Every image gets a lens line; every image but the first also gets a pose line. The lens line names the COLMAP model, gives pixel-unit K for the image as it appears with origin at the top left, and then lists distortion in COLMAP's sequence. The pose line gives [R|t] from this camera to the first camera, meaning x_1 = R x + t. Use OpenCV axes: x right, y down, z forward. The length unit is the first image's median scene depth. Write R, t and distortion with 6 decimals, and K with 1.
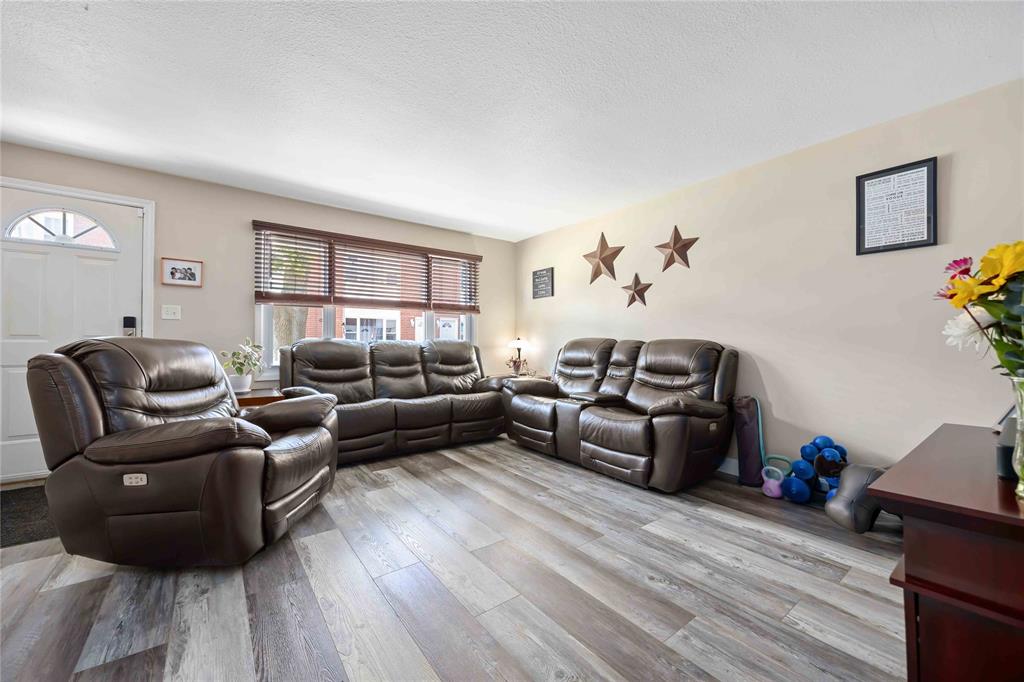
lens RADIAL K [[392.4, 0, 510.6], [0, 392.4, 341.8], [0, 0, 1]] dist [-0.000691, -0.000138]
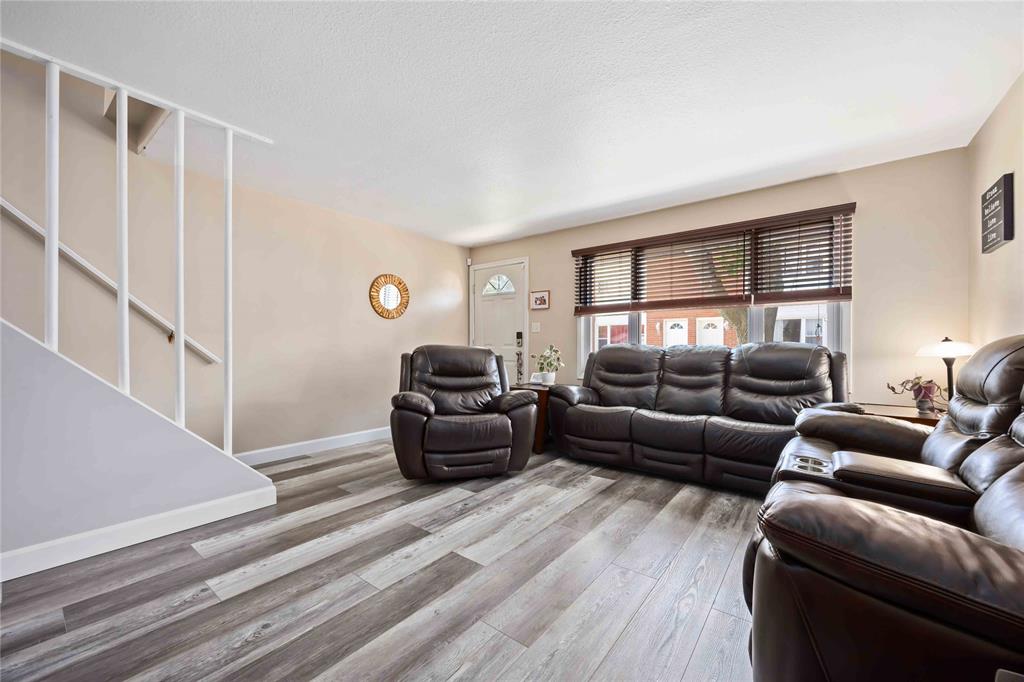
lens RADIAL K [[392.4, 0, 519.9], [0, 392.4, 348.4], [0, 0, 1]] dist [-0.000691, -0.000138]
pose [[0.271977, -0.000088, -0.962304, 0.569624], [0.002774, 0.999996, 0.000693, 0.002998], [0.962300, -0.002858, 0.271976, 0.546335]]
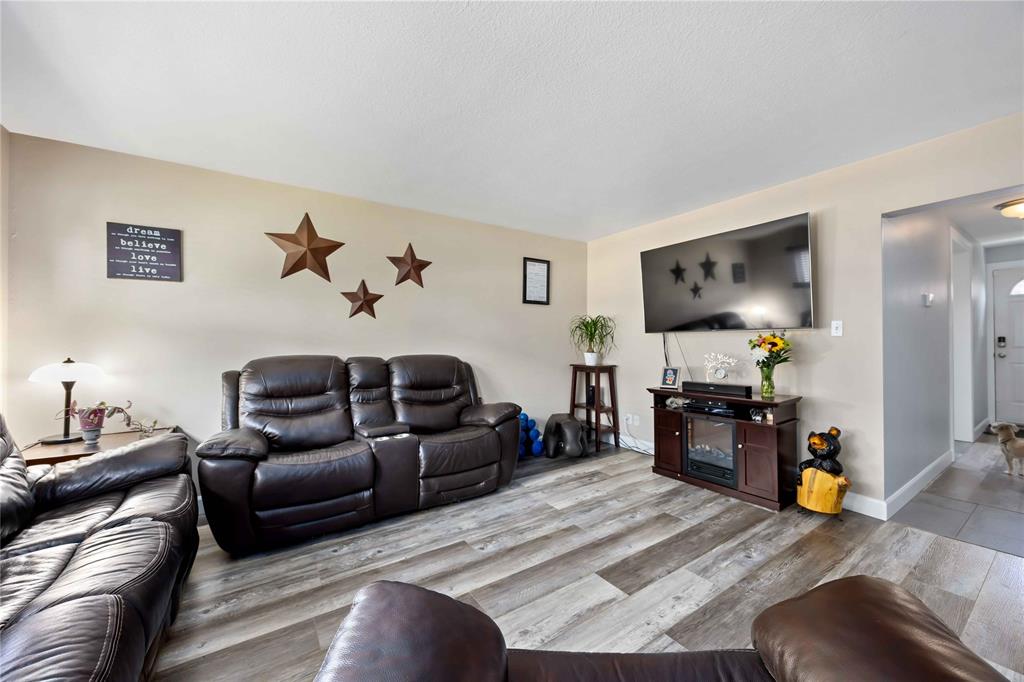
lens RADIAL K [[392.4, 0, 514.6], [0, 392.4, 342.2], [0, 0, 1]] dist [-0.000691, -0.000138]
pose [[0.054900, -0.003737, 0.998485, -0.643946], [0.004467, 0.999984, 0.003497, -0.045738], [-0.998482, 0.004268, 0.054916, 0.746167]]
